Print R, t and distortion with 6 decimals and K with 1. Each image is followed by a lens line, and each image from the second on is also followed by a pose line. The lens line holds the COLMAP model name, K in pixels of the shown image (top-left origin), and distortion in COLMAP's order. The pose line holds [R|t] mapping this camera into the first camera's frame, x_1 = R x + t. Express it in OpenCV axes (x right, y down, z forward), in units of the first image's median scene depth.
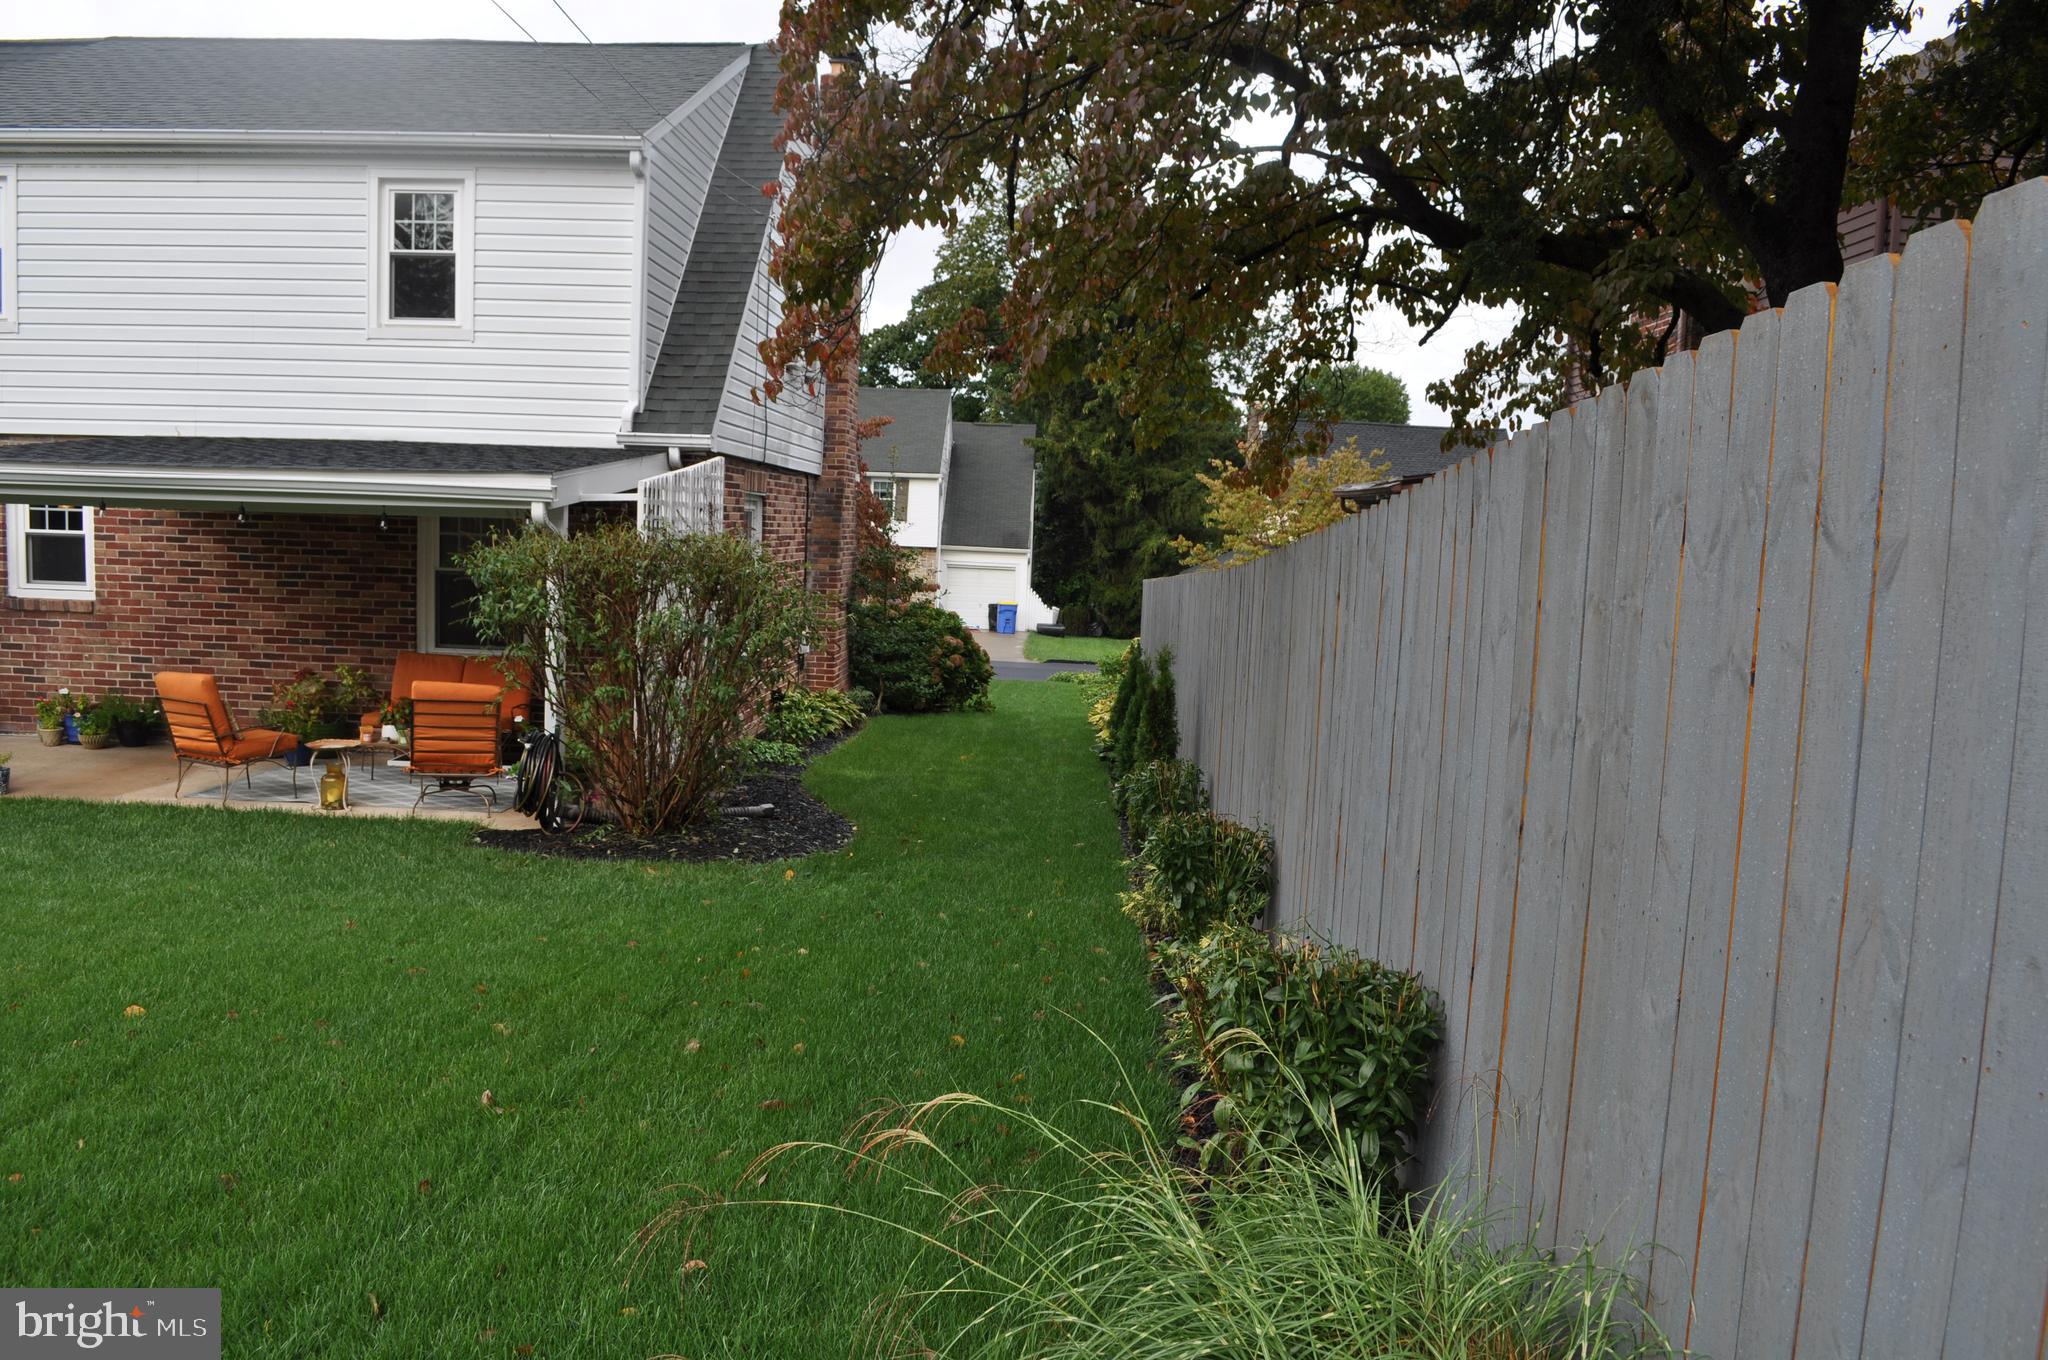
lens RADIAL K [[1604.9, 0, 1011.2], [0, 1604.9, 689.9], [0, 0, 1]] dist [-0.077711, 0.013702]
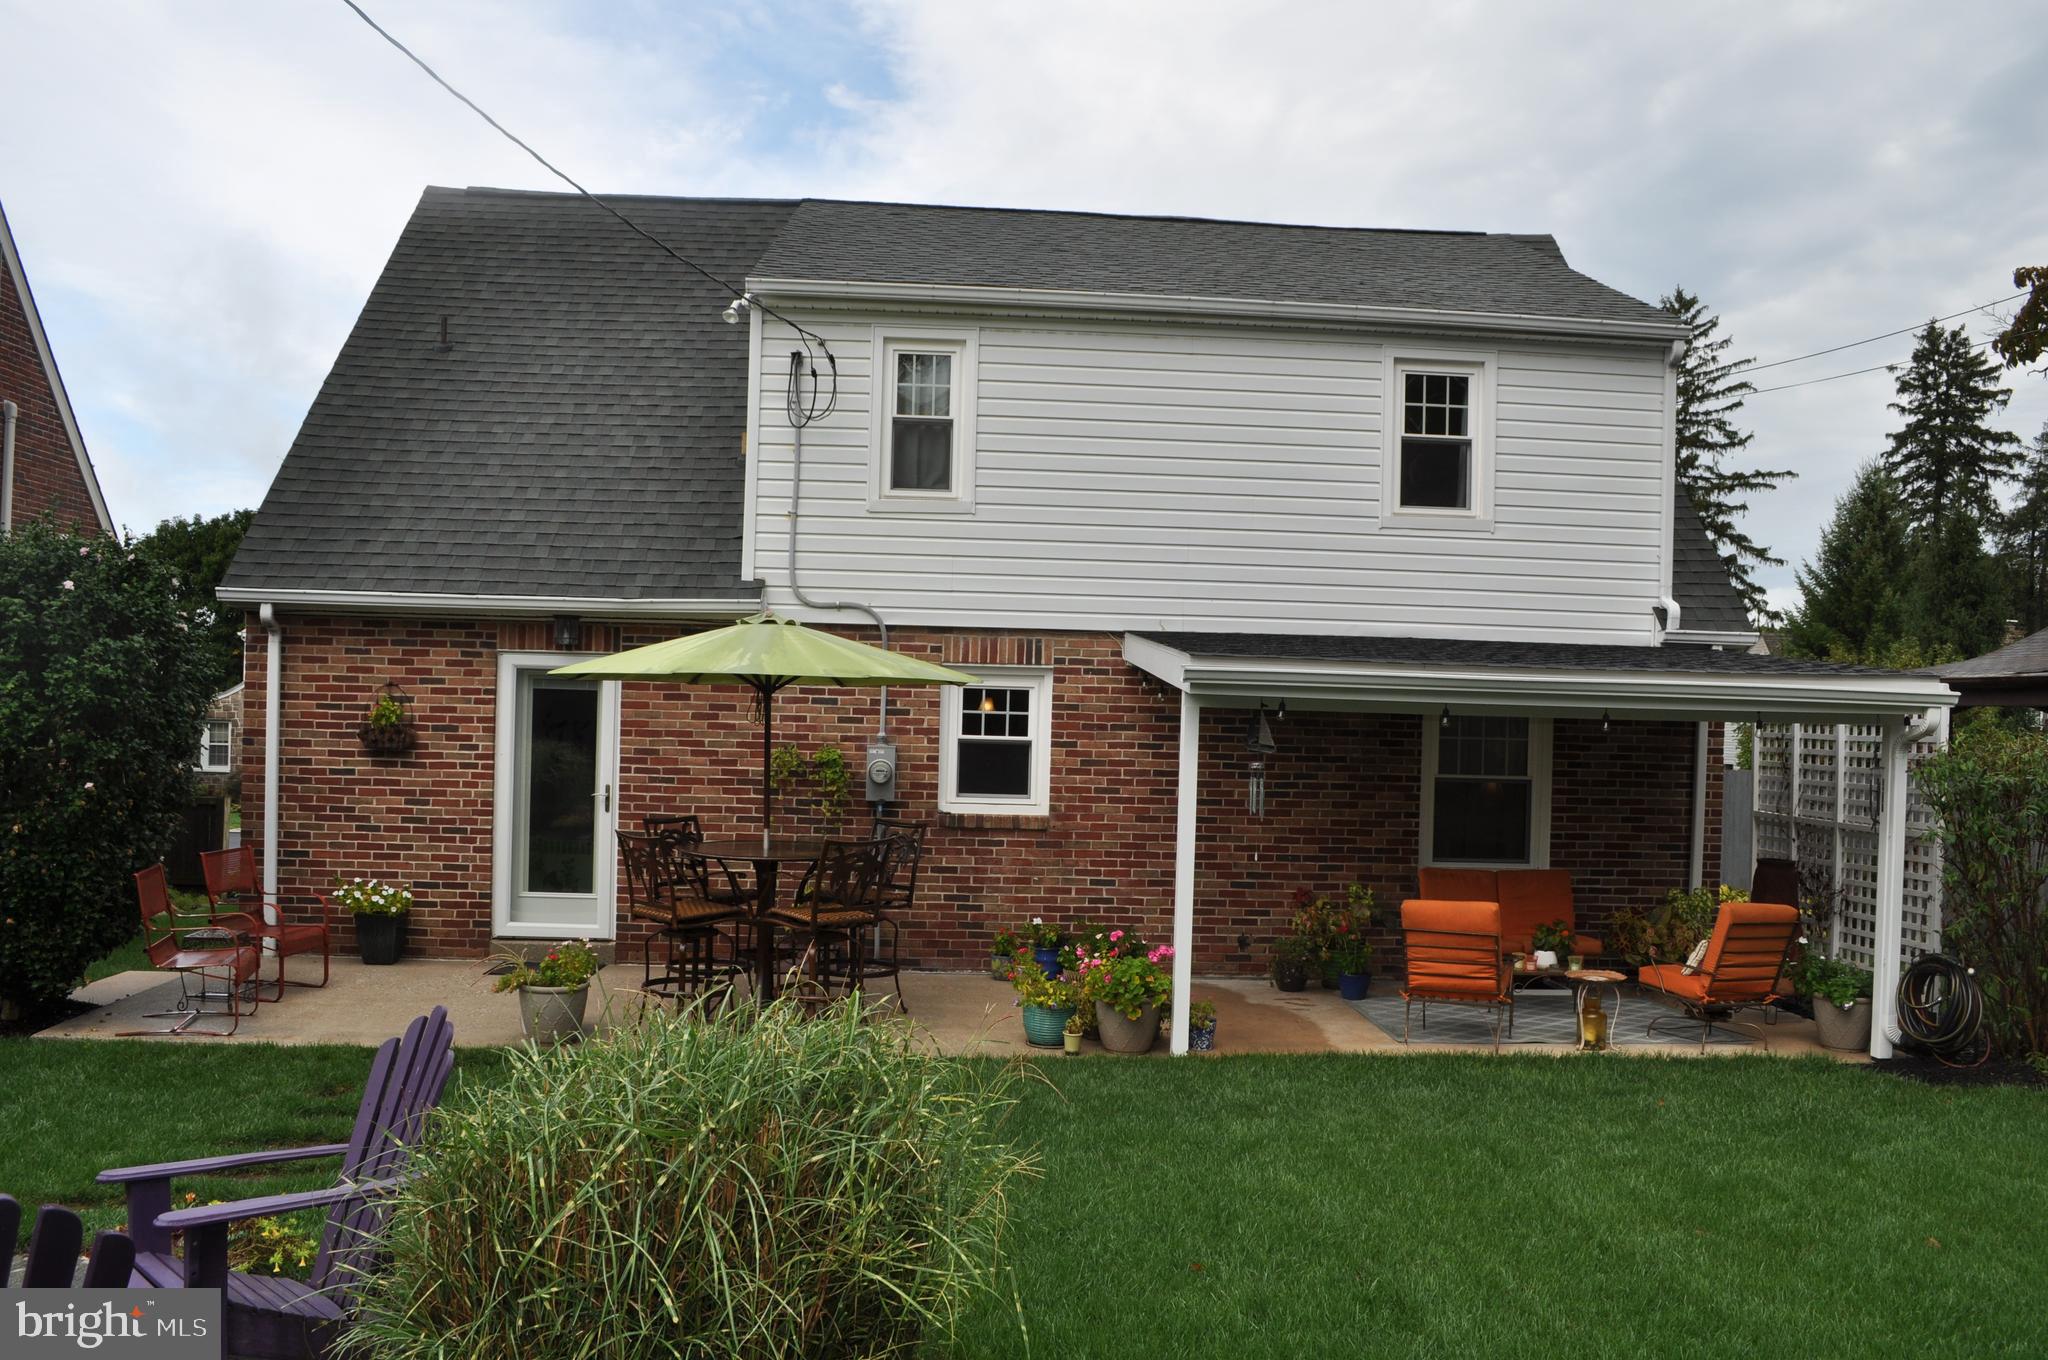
lens RADIAL K [[1747.7, 0, 980.4], [0, 1747.7, 674.3], [0, 0, 1]] dist [-0.080637, -0.013514]
pose [[0.995292, -0.009018, 0.096498, -0.724944], [0.019573, 0.993849, -0.109002, -0.030287], [-0.094921, 0.110378, 0.989347, 0.024560]]
